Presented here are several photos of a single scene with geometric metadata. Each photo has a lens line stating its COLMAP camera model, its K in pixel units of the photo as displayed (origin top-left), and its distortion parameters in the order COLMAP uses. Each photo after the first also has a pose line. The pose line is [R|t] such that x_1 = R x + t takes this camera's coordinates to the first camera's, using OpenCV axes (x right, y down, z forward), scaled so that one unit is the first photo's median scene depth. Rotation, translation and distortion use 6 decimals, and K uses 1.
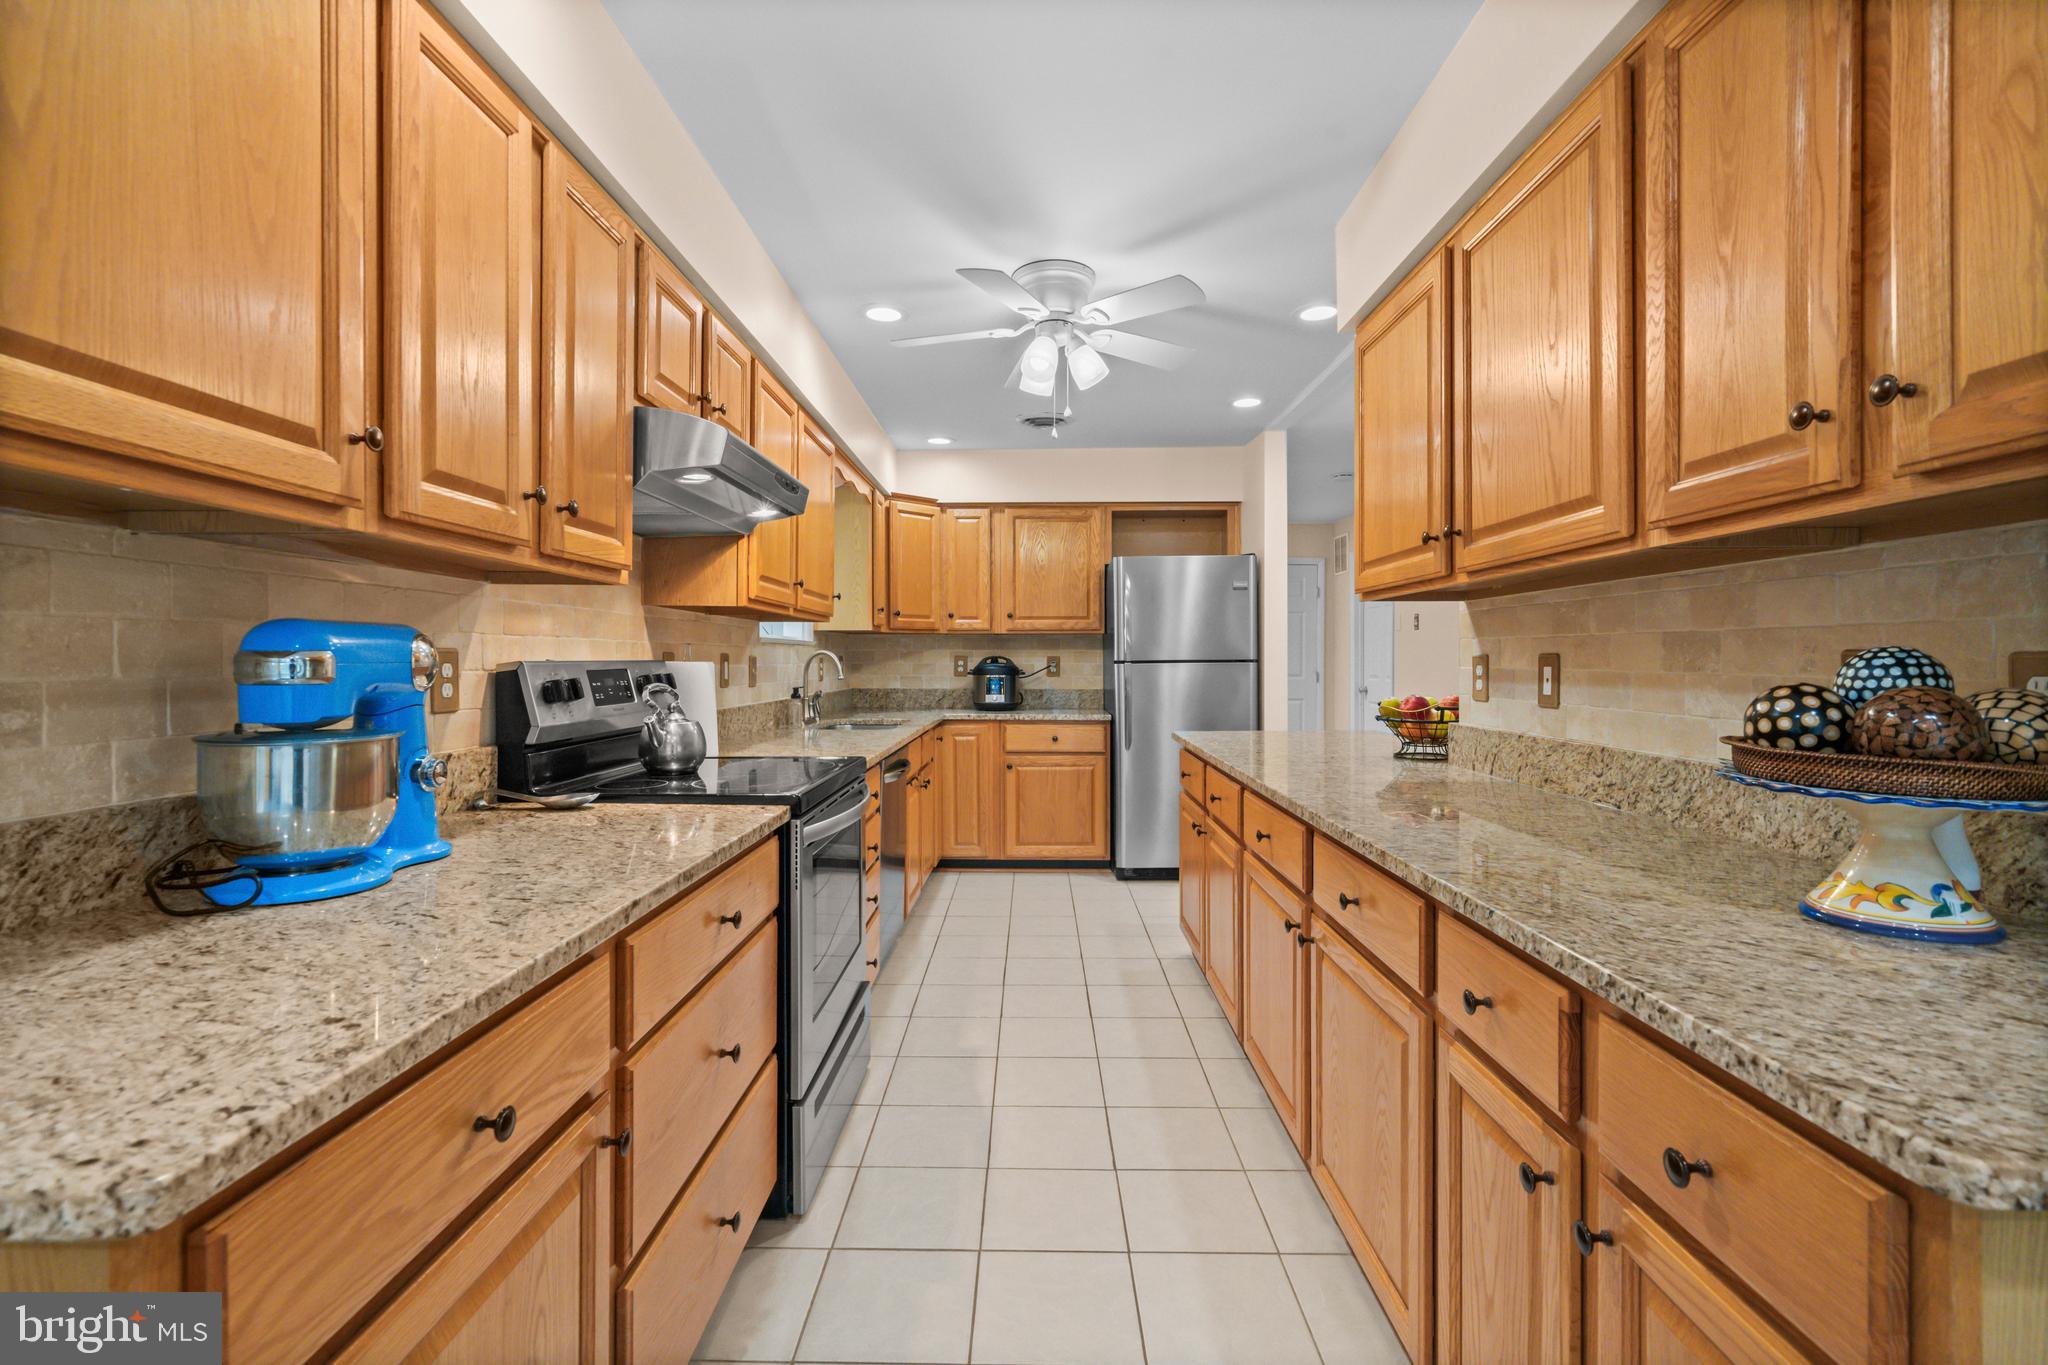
lens RADIAL K [[918.0, 0, 1019.3], [0, 918.0, 666.9], [0, 0, 1]] dist [-0.000222, -0.000073]
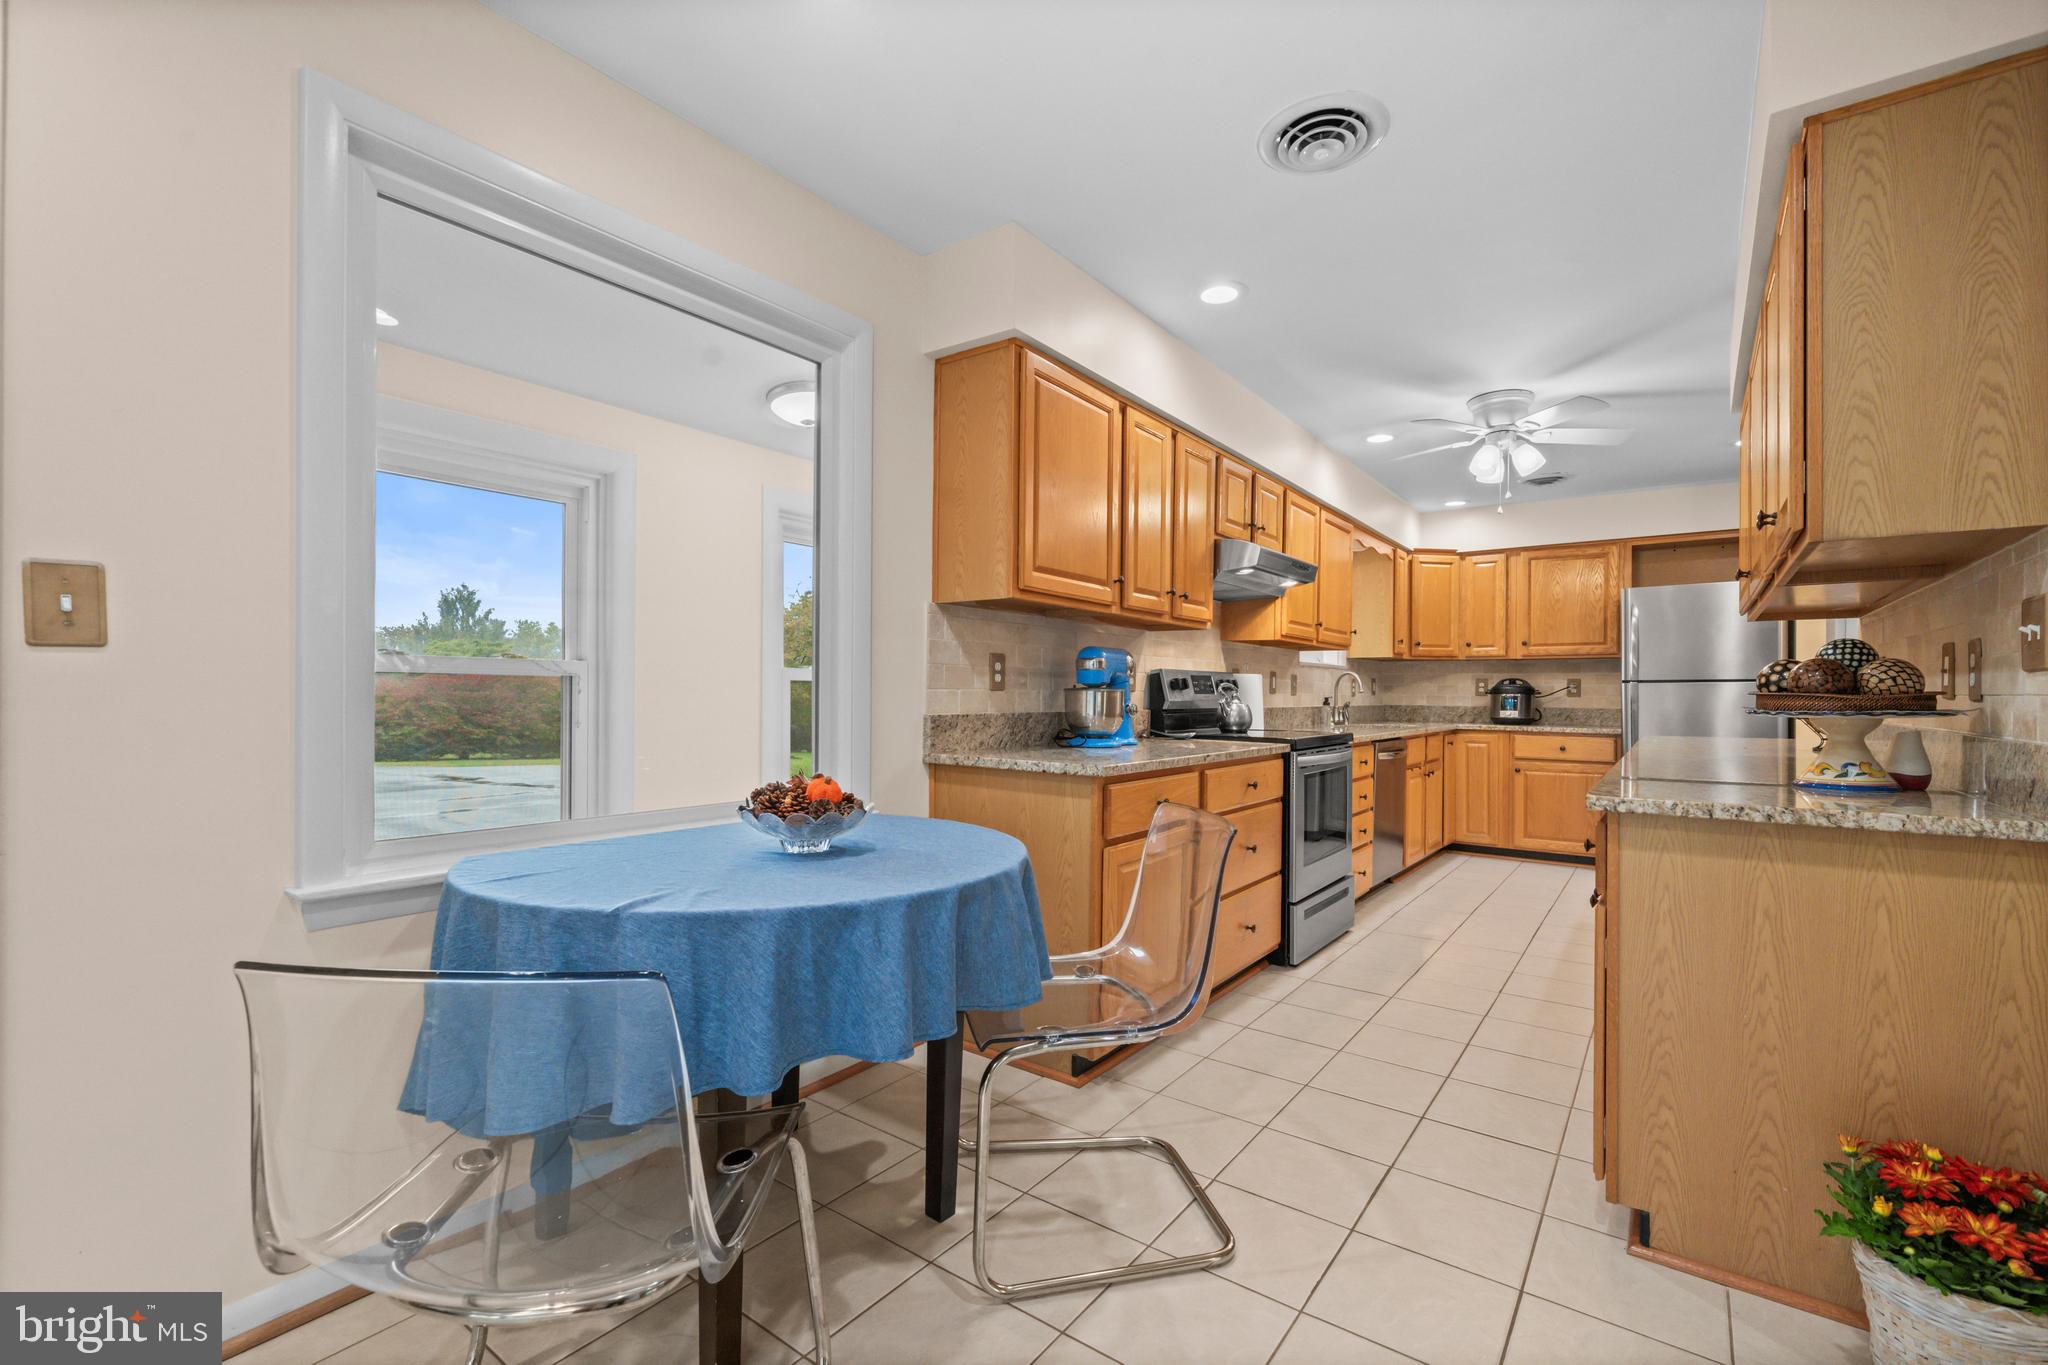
lens RADIAL K [[879.4, 0, 1015.7], [0, 879.4, 688.0], [0, 0, 1]] dist [0.000483, 0.000188]
pose [[0.805348, 0.003237, -0.592793, 0.233435], [-0.013844, 0.999815, -0.013347, 0.043989], [0.592641, 0.018955, 0.805244, -0.501759]]
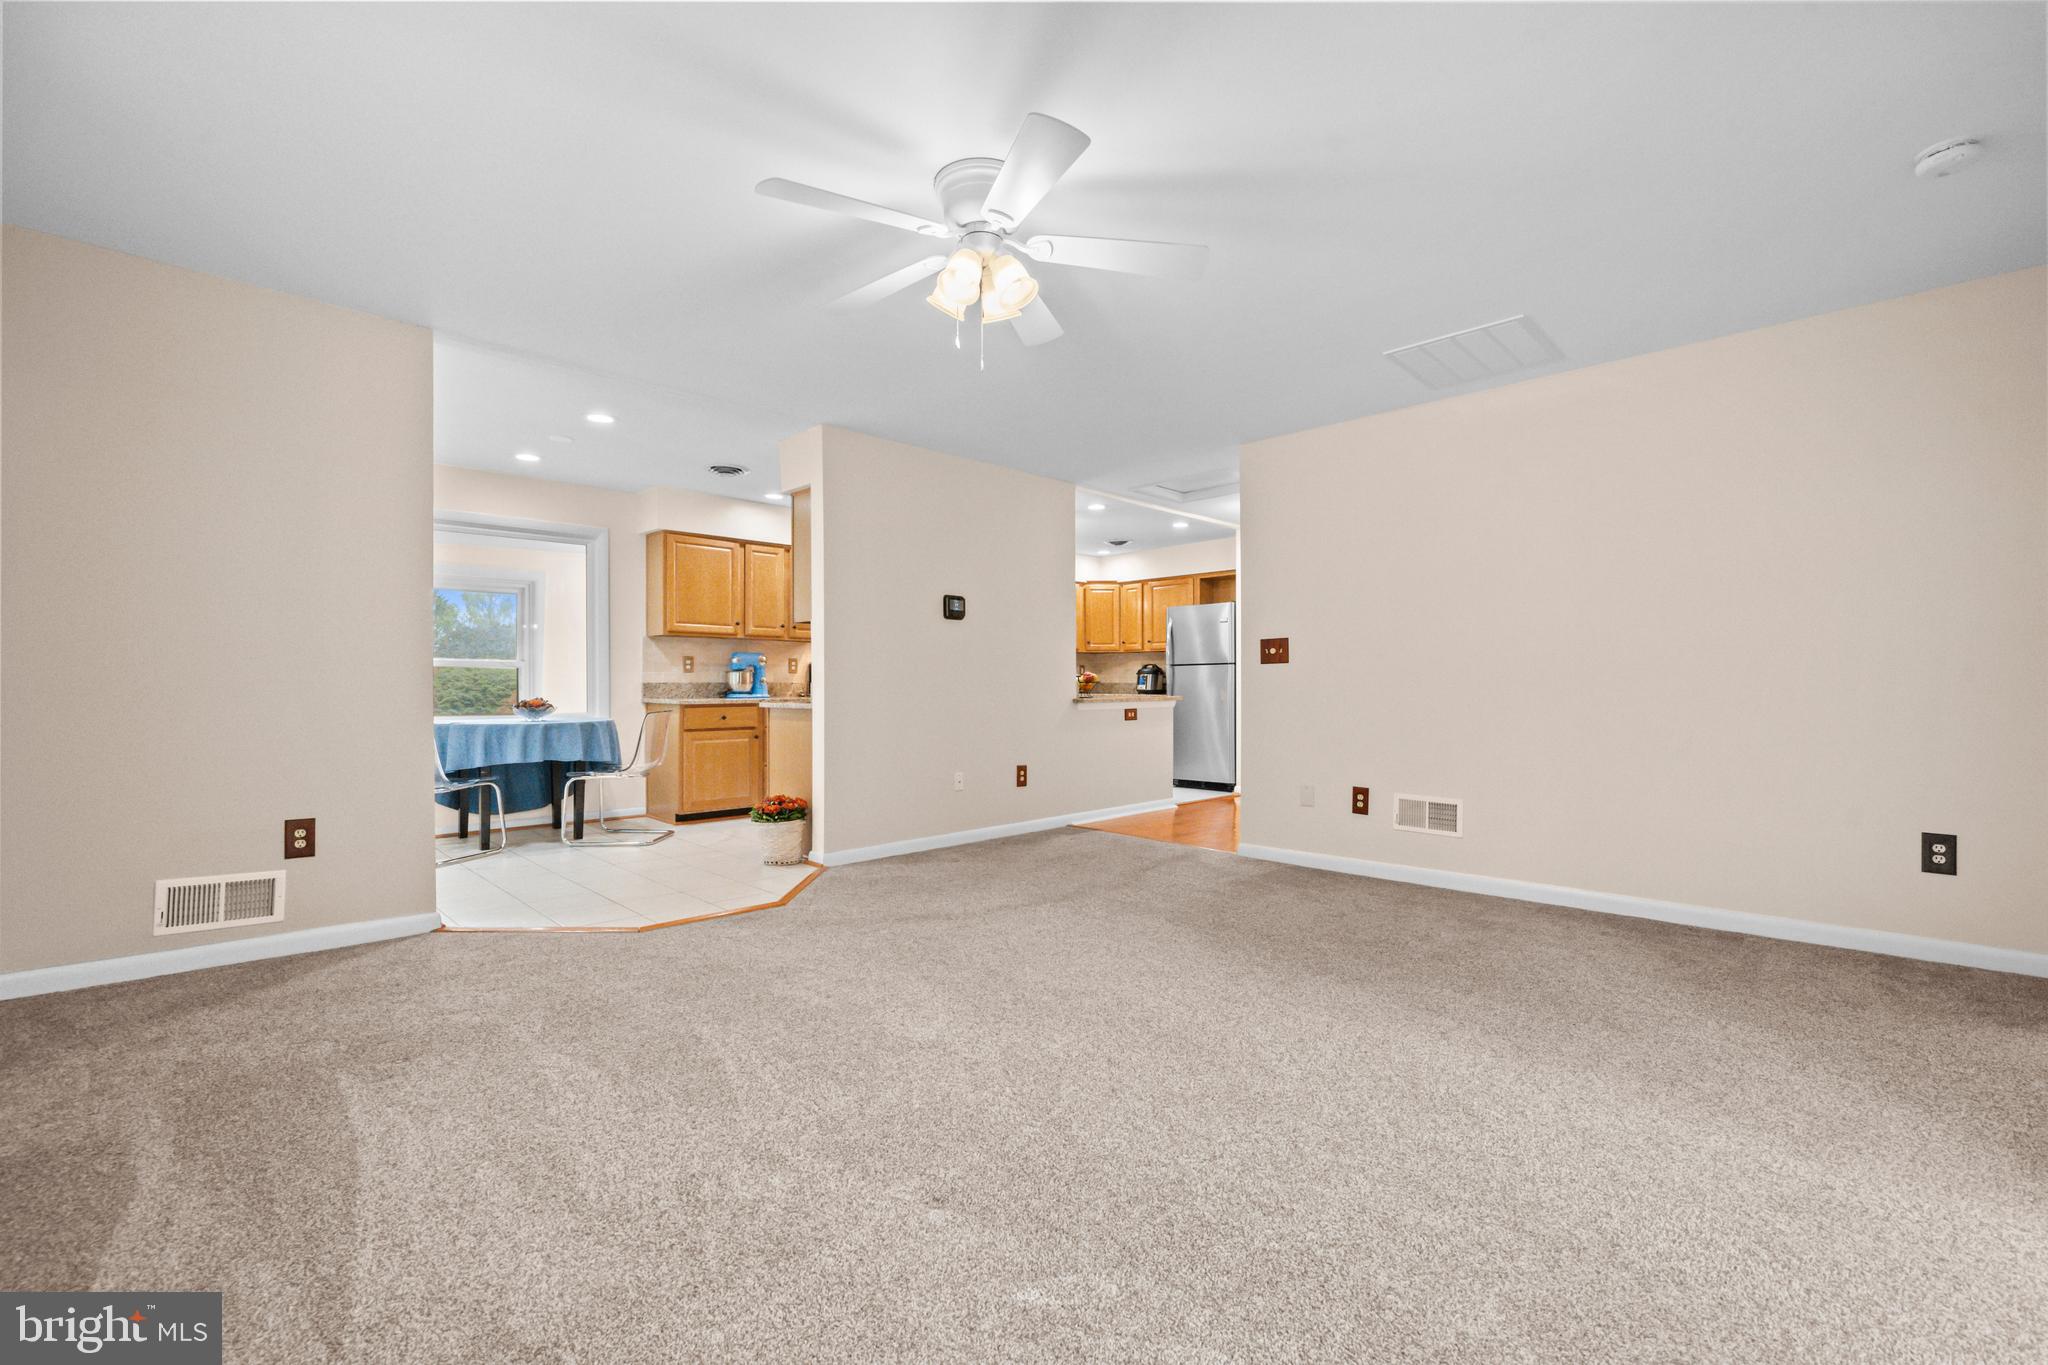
lens RADIAL K [[878.4, 0, 1024.0], [0, 878.4, 682.5], [0, 0, 1]] dist [0.009798, -0.000029]
pose [[0.695933, -0.002084, -0.718104, 1.872943], [-0.006507, 0.999936, -0.009208, 0.075222], [0.718077, 0.011081, 0.695875, -0.669850]]
